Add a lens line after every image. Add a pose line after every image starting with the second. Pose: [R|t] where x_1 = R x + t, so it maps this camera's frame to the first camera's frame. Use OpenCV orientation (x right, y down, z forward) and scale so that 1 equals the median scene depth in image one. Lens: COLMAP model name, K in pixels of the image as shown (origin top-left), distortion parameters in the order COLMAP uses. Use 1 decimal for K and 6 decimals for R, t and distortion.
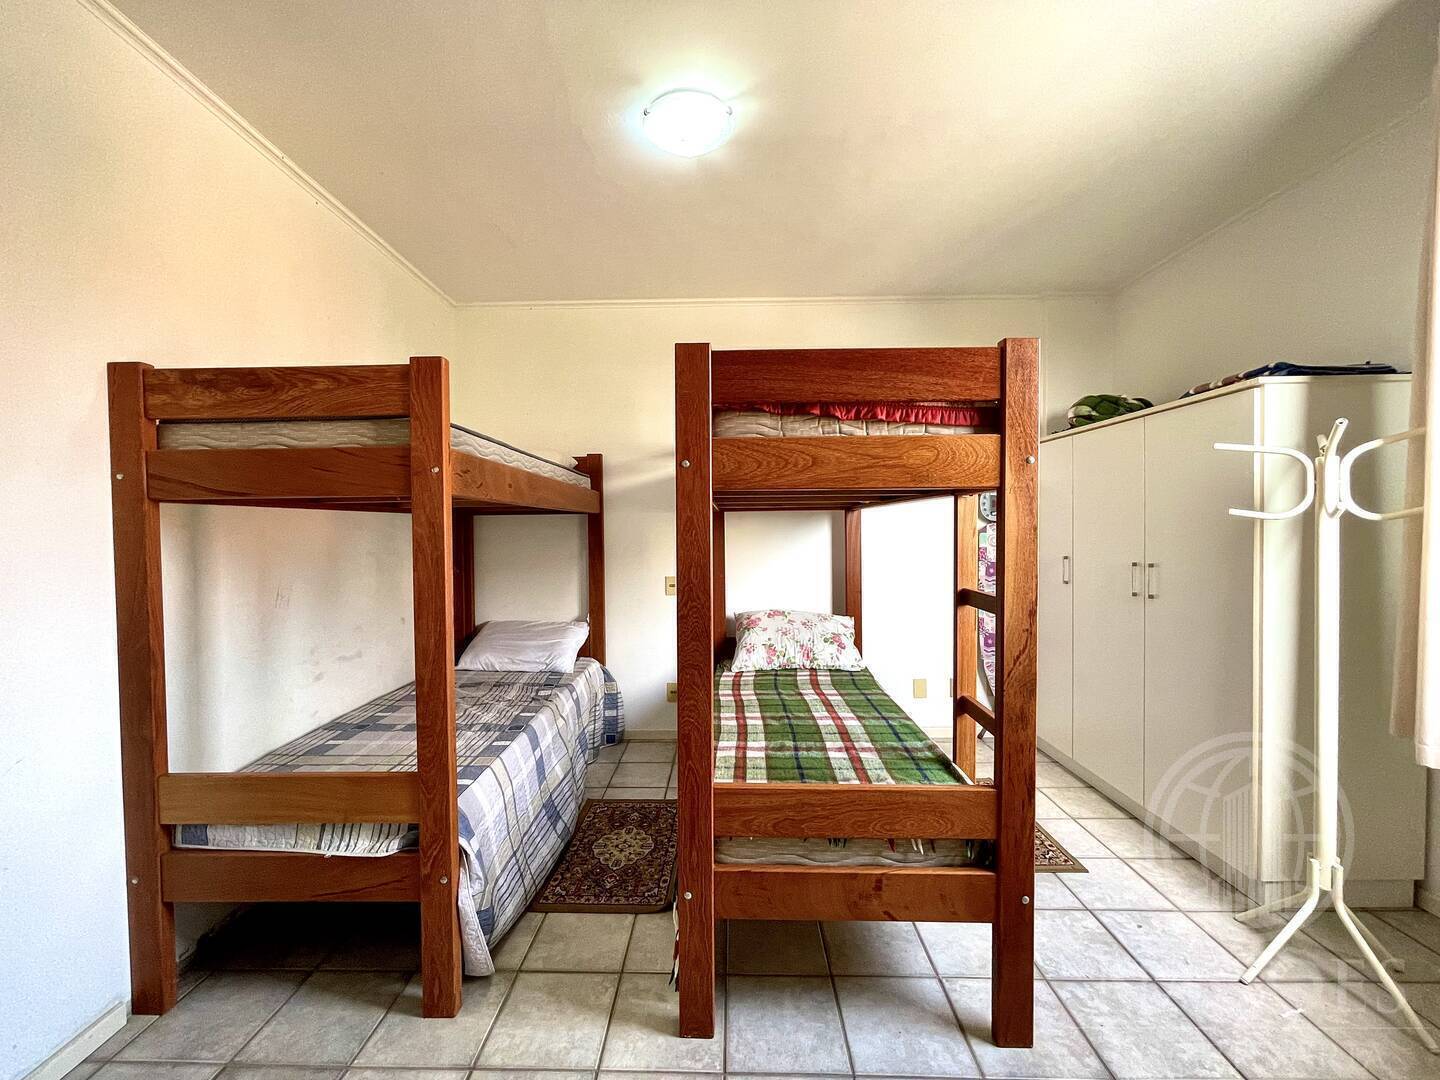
lens RADIAL K [[579.4, 0, 715.1], [0, 579.4, 539.0], [0, 0, 1]] dist [0.000501, 0.000713]
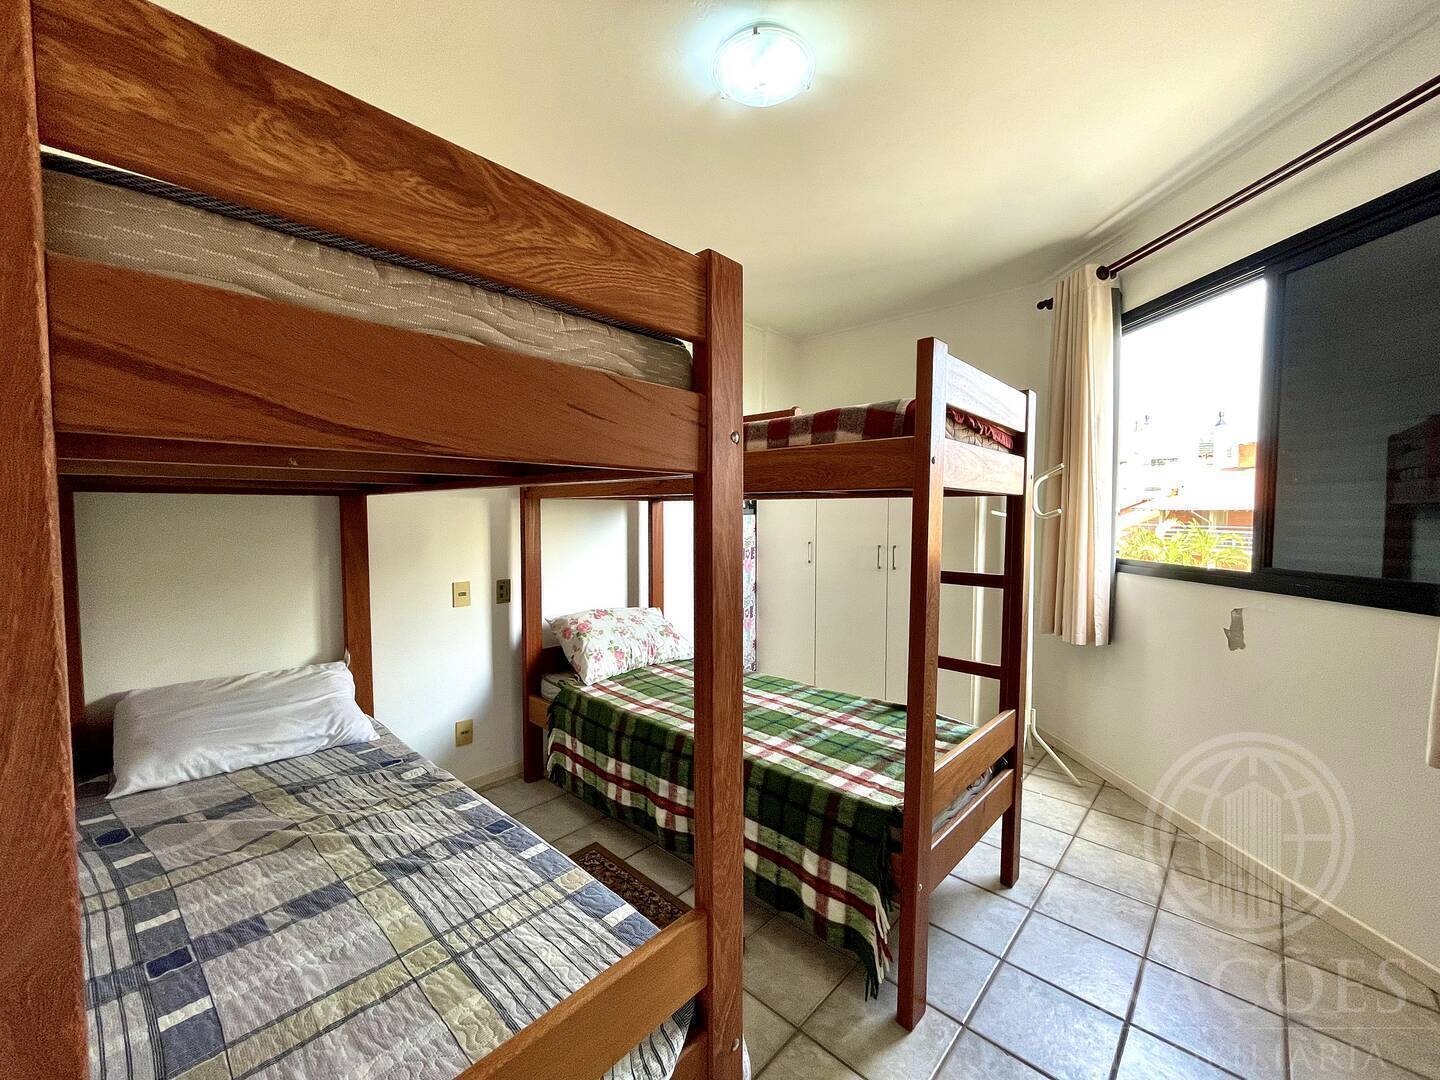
lens RADIAL K [[579.4, 0, 715.1], [0, 579.4, 539.0], [0, 0, 1]] dist [0.000501, 0.000713]
pose [[0.665714, -0.022232, 0.745876, -0.680150], [0.005693, 0.999678, 0.024716, -0.013432], [-0.746185, -0.012207, 0.665626, 0.399241]]
